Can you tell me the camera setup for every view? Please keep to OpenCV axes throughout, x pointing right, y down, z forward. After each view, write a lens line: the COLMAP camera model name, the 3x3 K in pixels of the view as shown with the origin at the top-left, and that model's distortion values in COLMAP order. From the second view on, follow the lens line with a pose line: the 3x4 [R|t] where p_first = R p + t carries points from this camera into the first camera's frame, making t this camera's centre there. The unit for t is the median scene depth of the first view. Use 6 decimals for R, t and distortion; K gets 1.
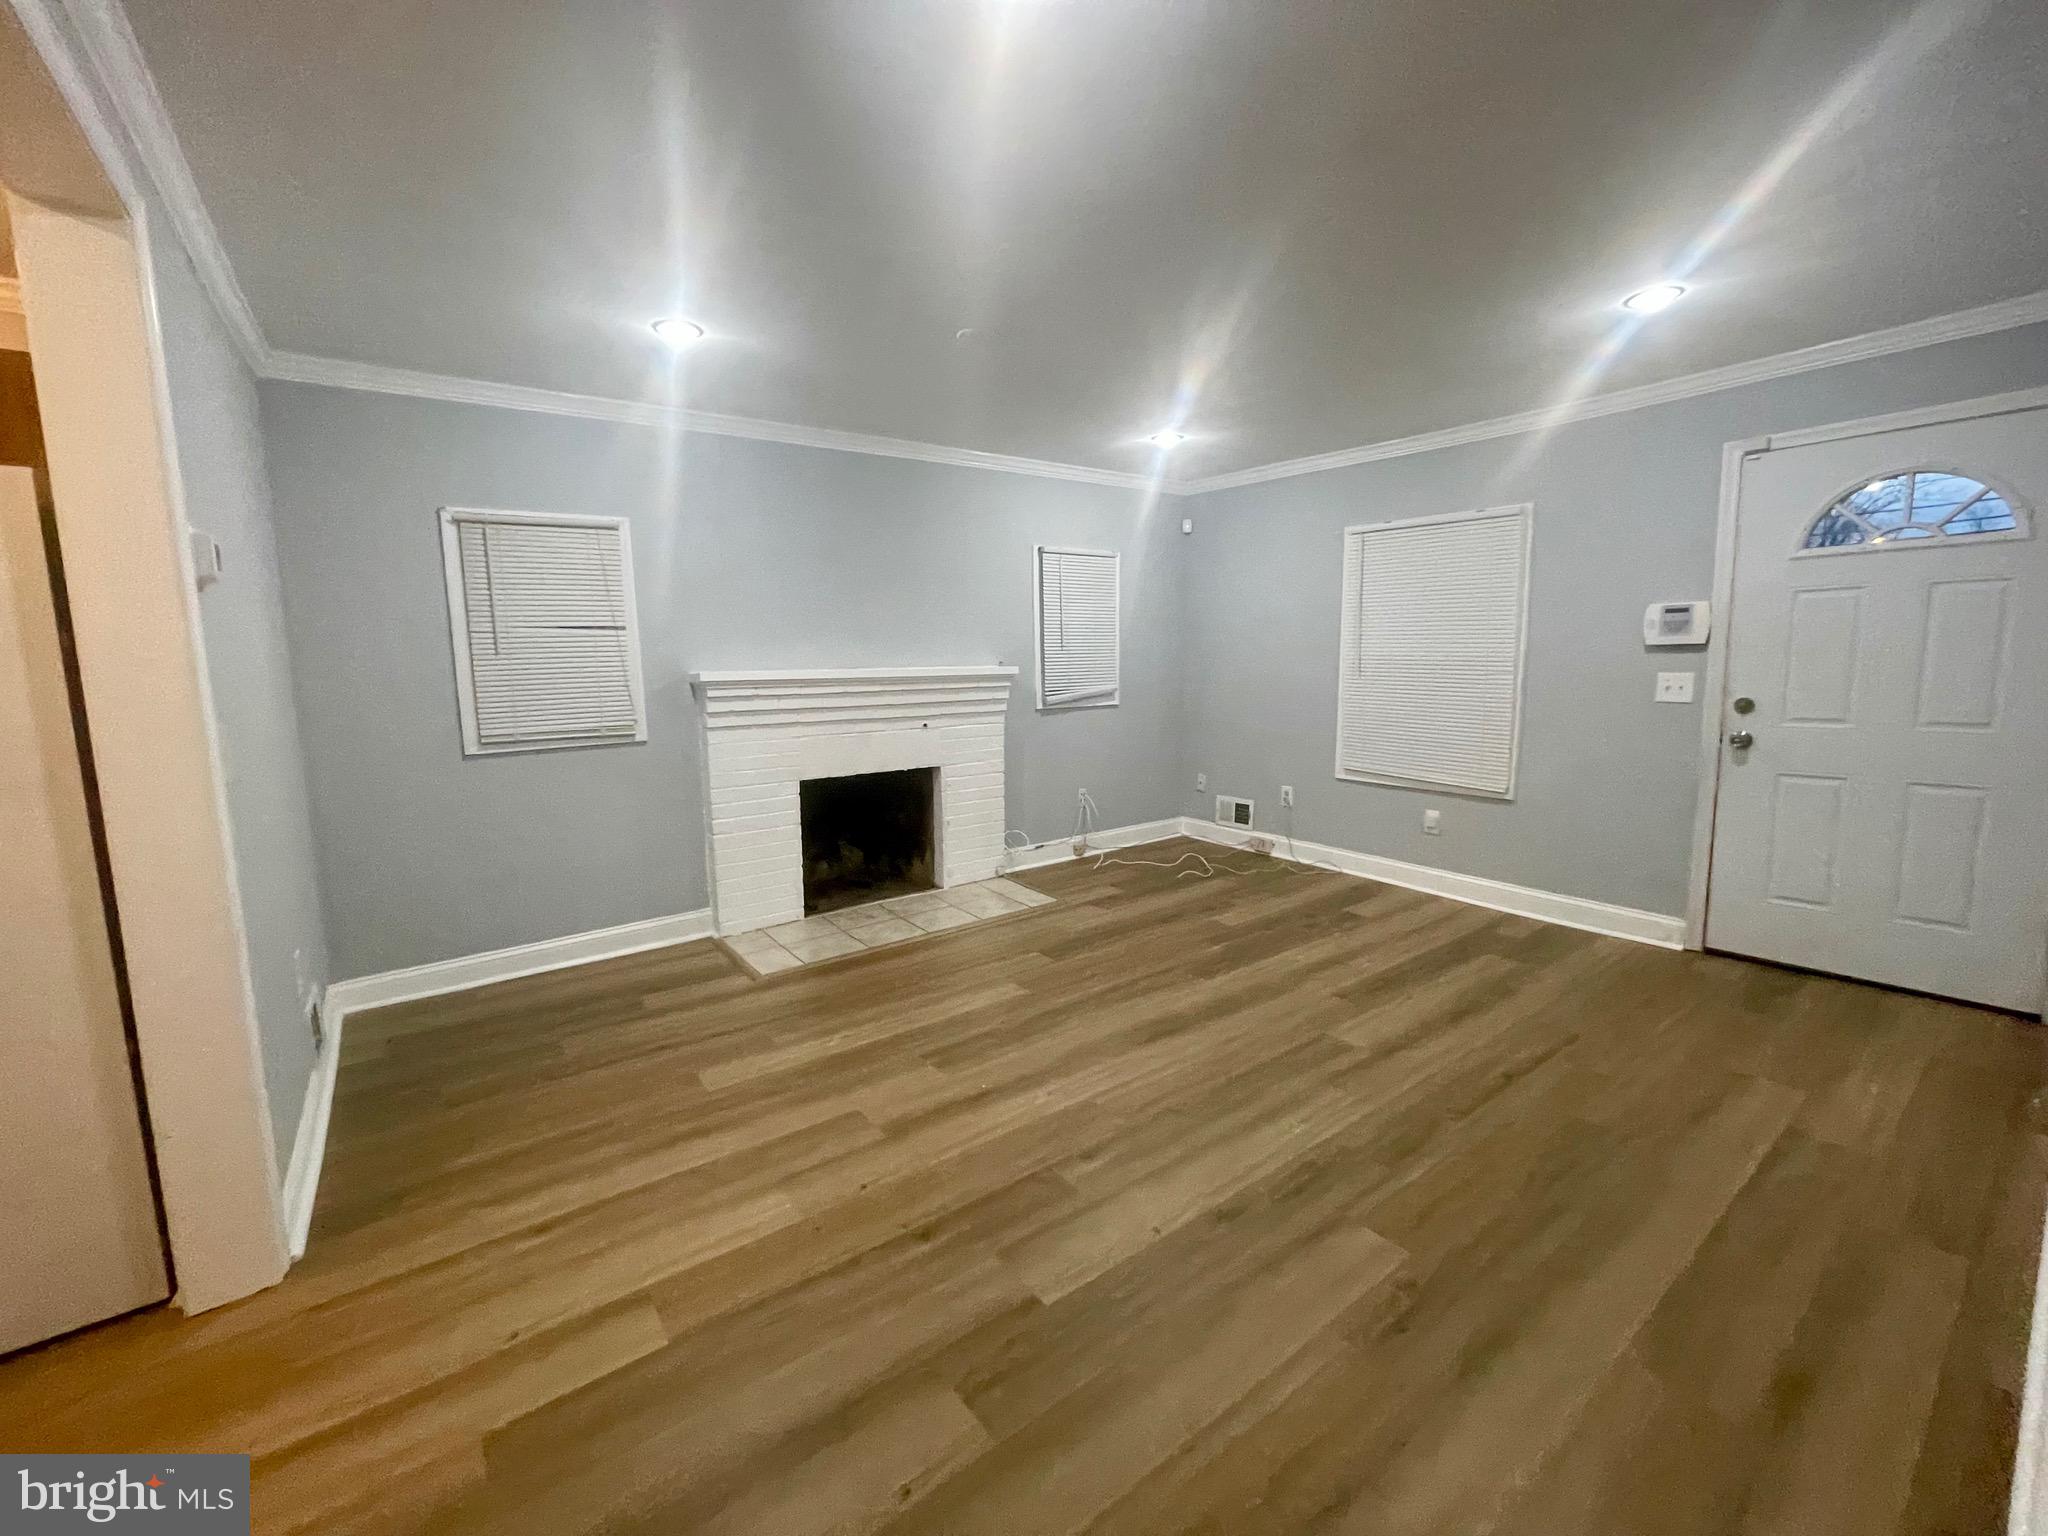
lens RADIAL K [[825.9, 0, 1018.5], [0, 825.9, 772.5], [0, 0, 1]] dist [0.001343, -0.001372]
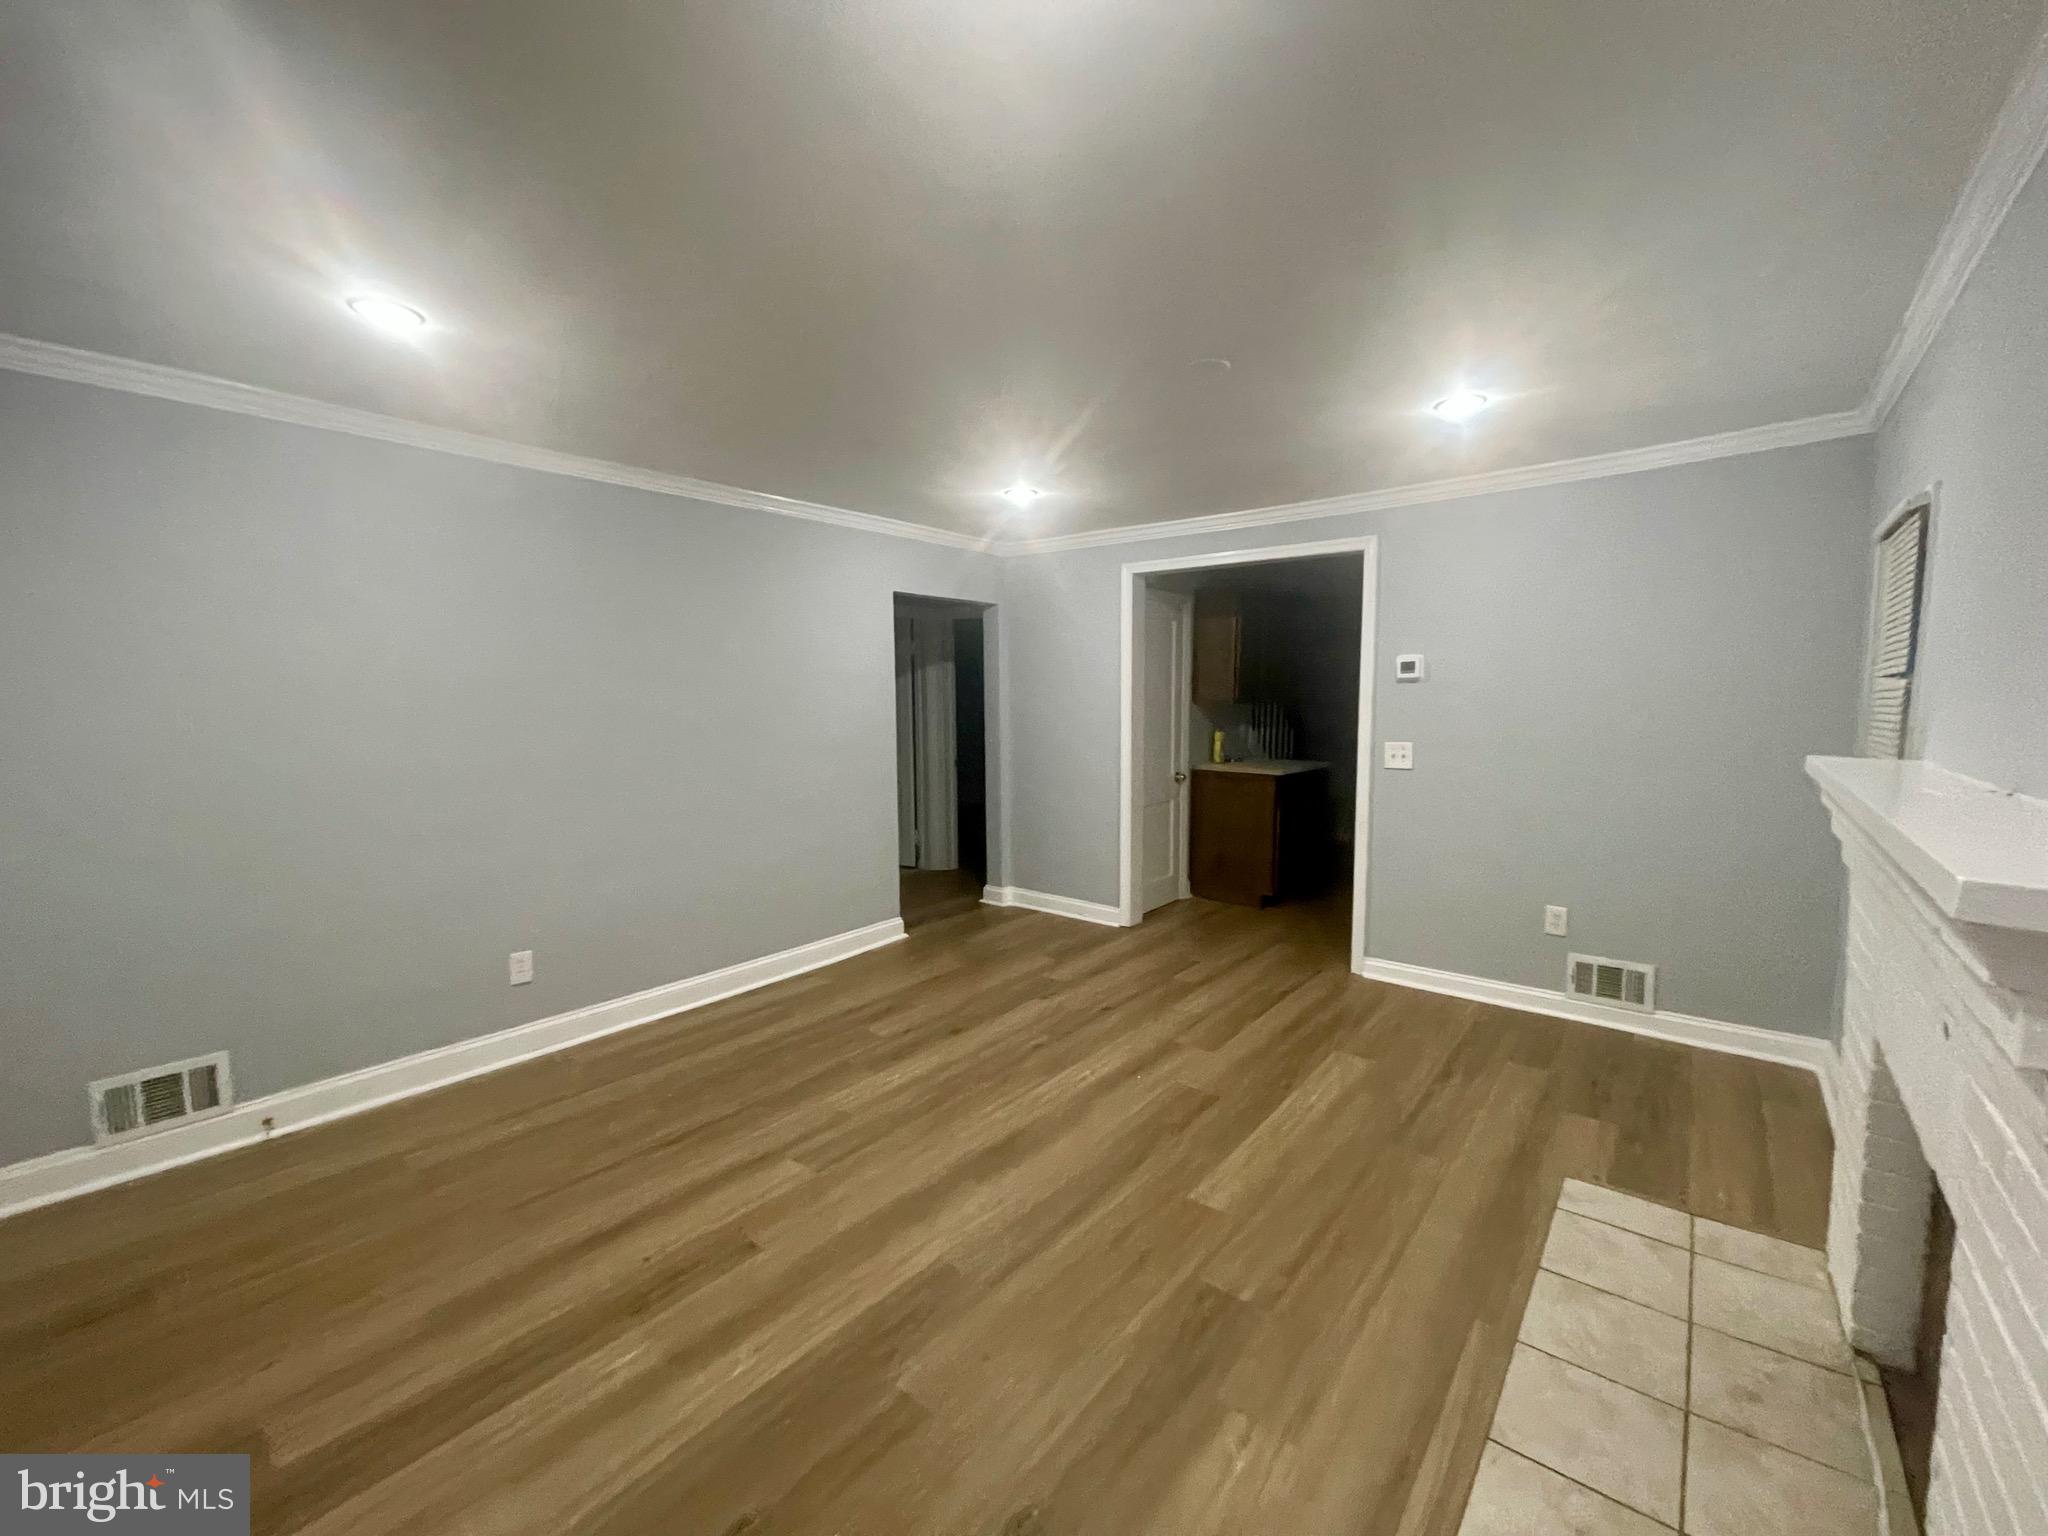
lens RADIAL K [[825.9, 0, 1014.2], [0, 825.9, 758.0], [0, 0, 1]] dist [0.001343, -0.001372]
pose [[-0.972809, 0.041020, -0.227949, 0.274368], [-0.008442, 0.977258, 0.211886, -0.234005], [0.231457, 0.208049, -0.950339, 1.400052]]
